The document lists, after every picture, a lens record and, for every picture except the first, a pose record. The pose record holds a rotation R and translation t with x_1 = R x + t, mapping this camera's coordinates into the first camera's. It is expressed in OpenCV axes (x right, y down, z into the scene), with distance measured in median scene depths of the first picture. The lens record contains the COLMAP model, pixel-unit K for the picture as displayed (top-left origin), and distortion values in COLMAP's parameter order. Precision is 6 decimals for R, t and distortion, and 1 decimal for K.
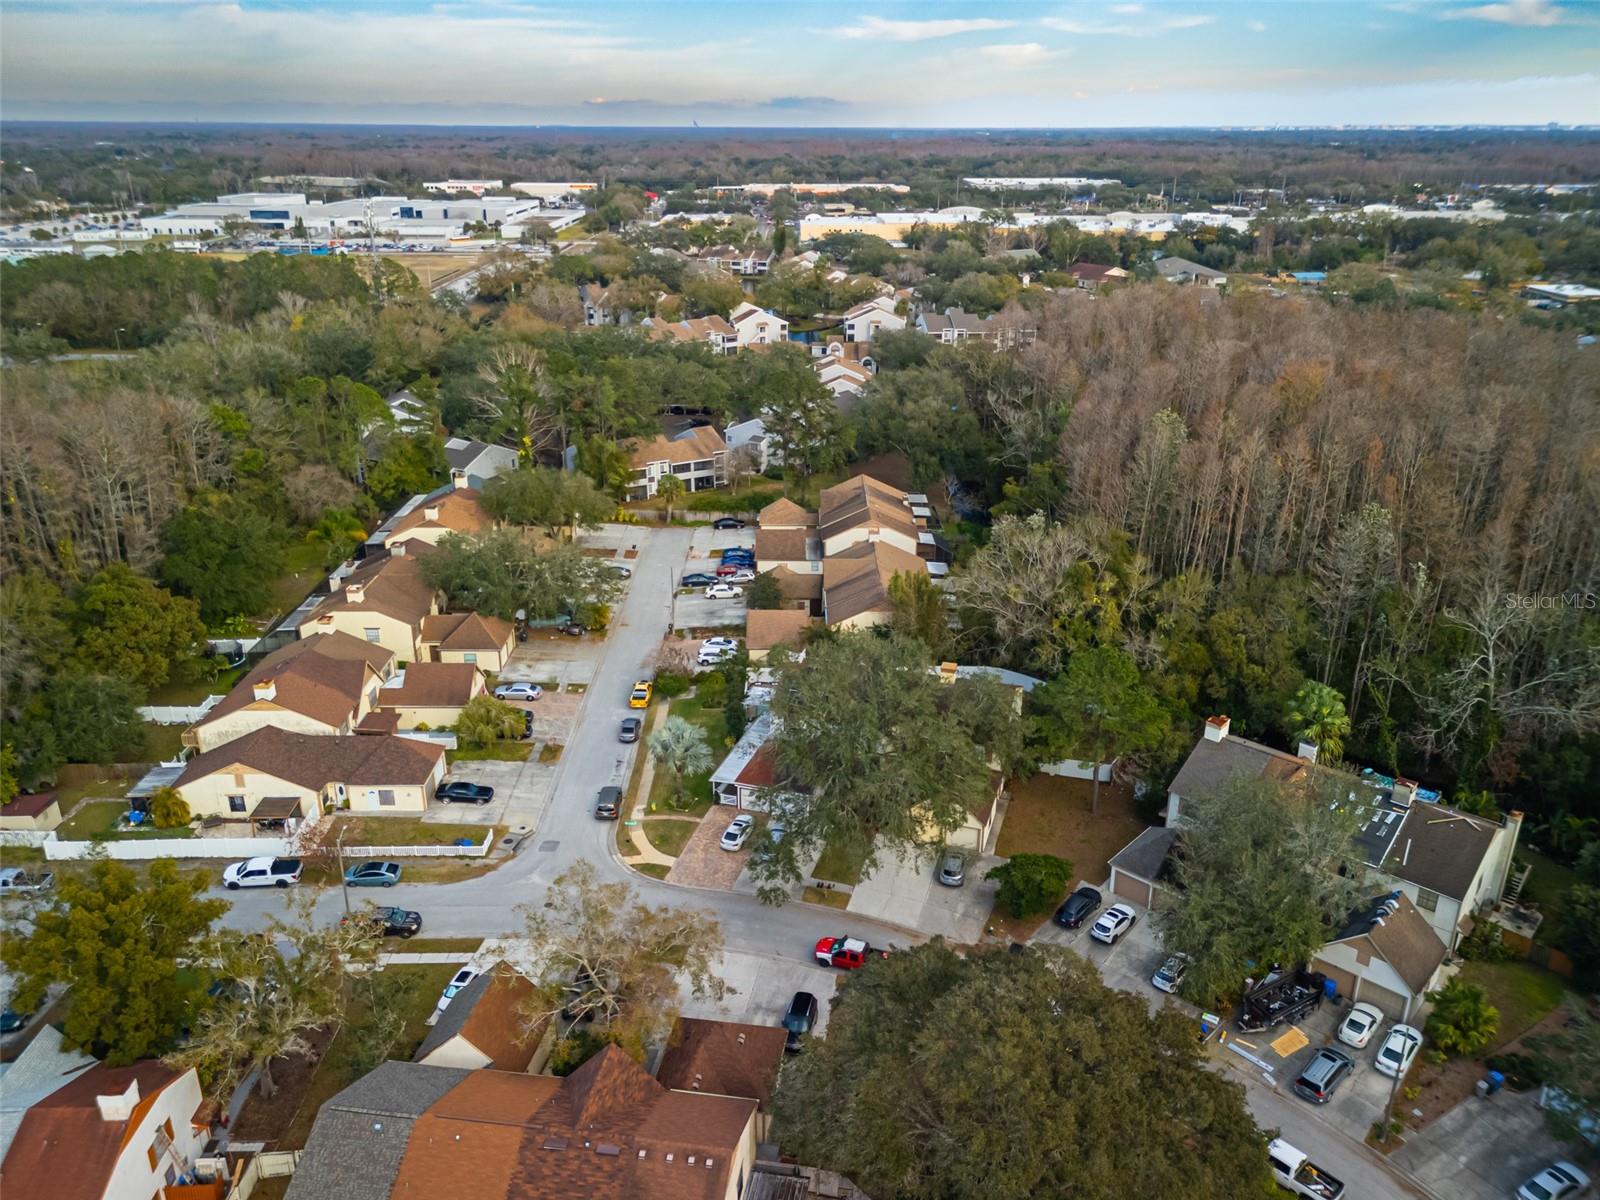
lens RADIAL K [[1208.1, 0, 800.0], [0, 1208.1, 600.0], [0, 0, 1]] dist [0.136319, -0.209660]
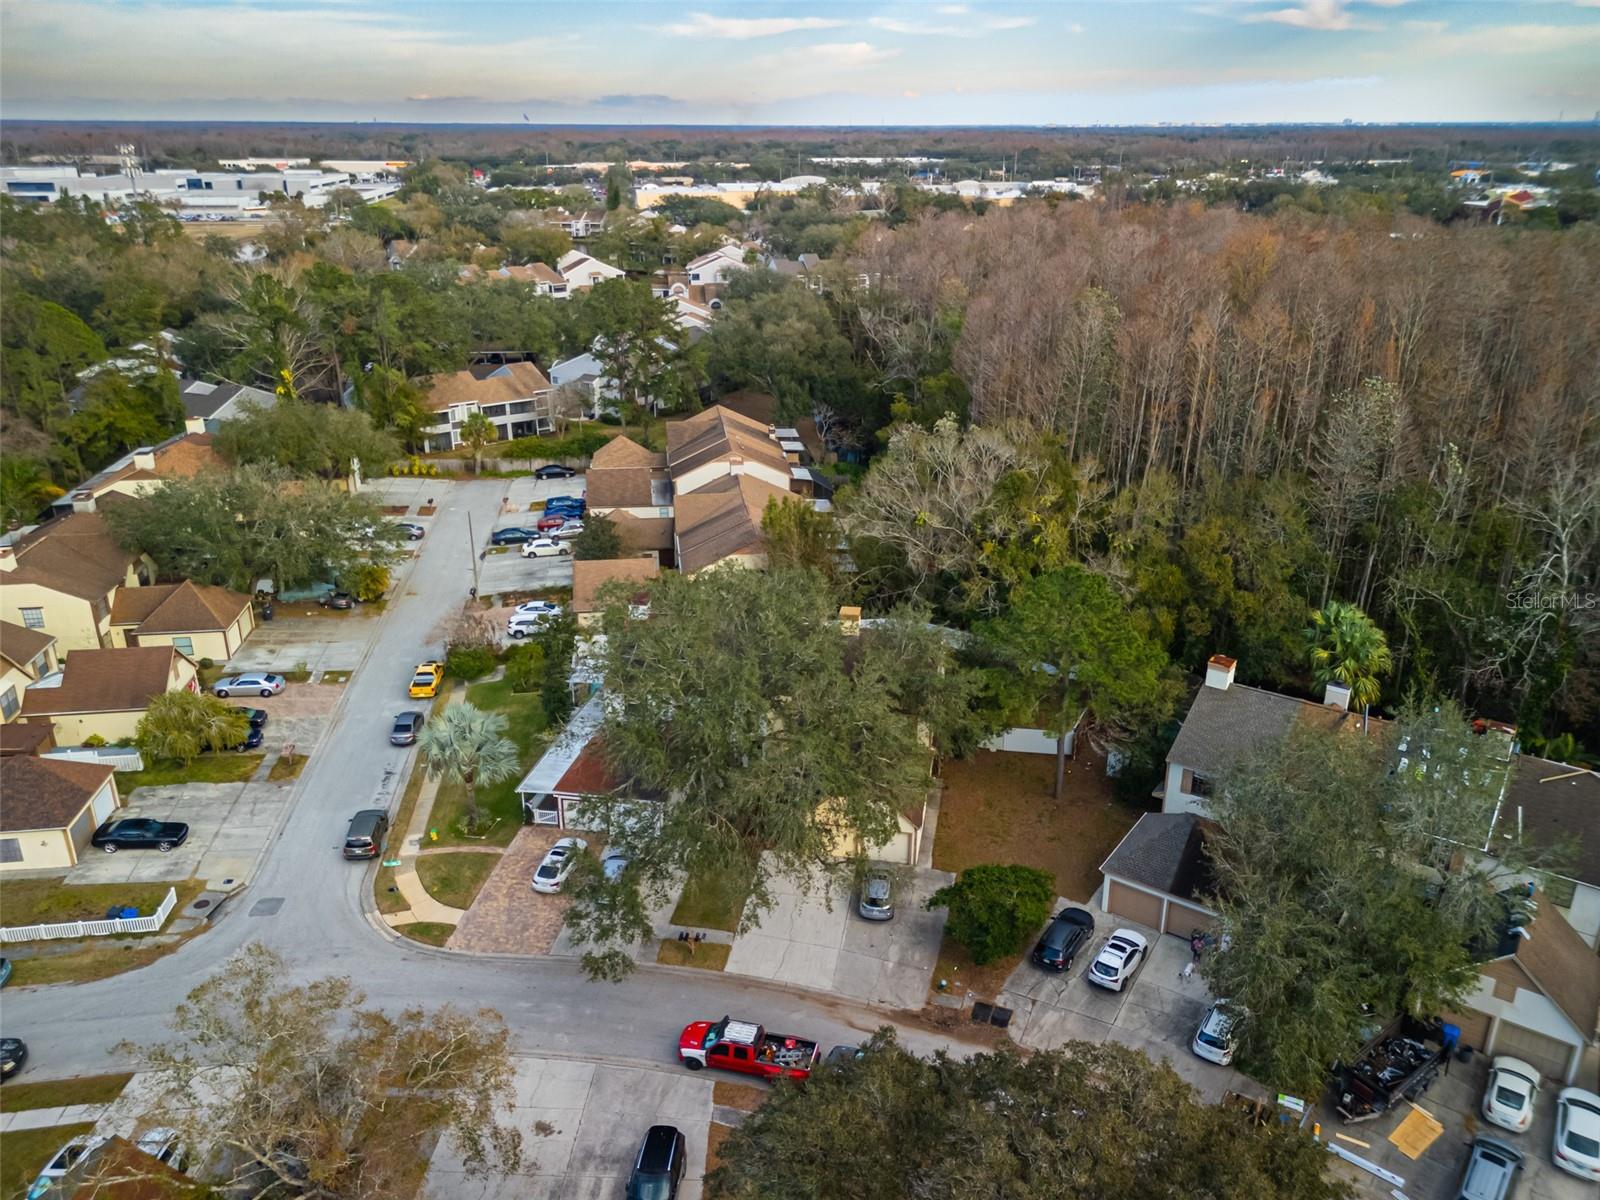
lens RADIAL K [[1210.3, 0, 800.0], [0, 1210.3, 600.0], [0, 0, 1]] dist [0.078839, -0.066255]
pose [[0.992211, -0.048059, 0.114927, 0.008781], [0.048102, 0.998840, 0.002400, 0.038802], [-0.114909, 0.003147, 0.993371, 0.245859]]
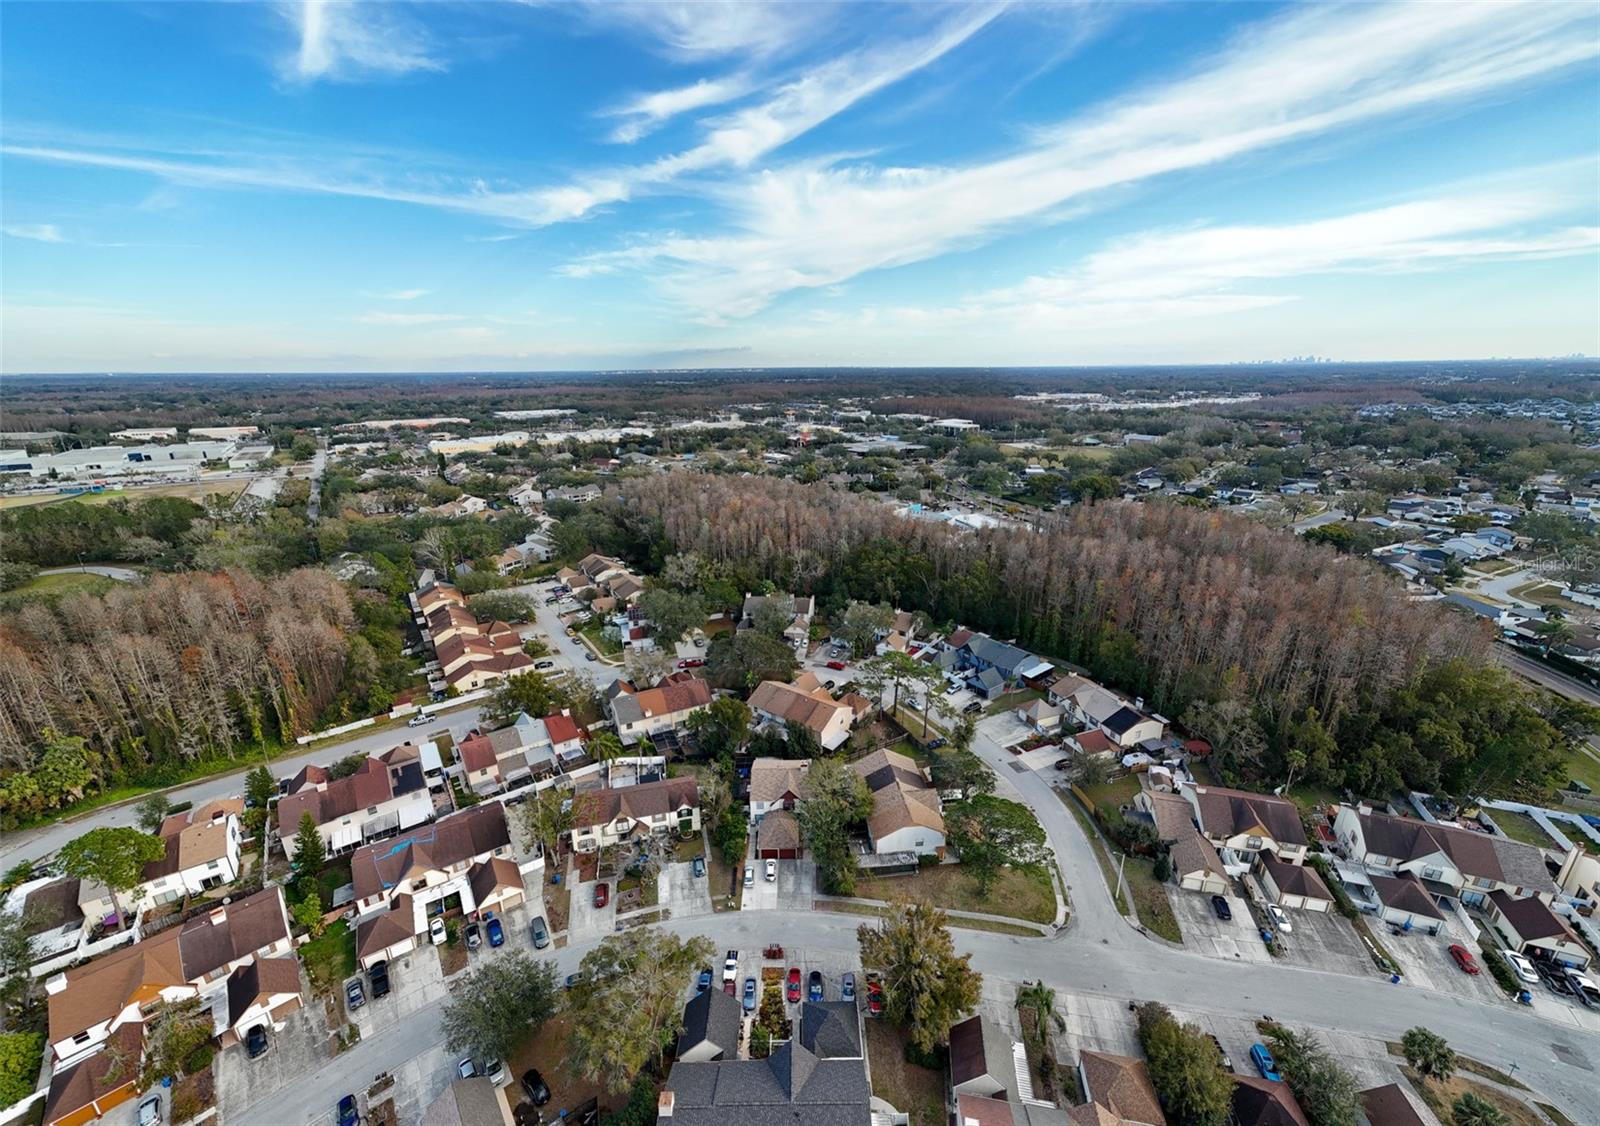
lens RADIAL K [[658.8, 0, 805.4], [0, 658.8, 550.4], [0, 0, 1]] dist [0.021933, -0.014223]
pose [[0.819366, -0.161965, 0.549915, -0.534223], [0.213768, 0.976395, -0.030937, 0.055620], [-0.531923, 0.142903, 0.834647, -0.734655]]
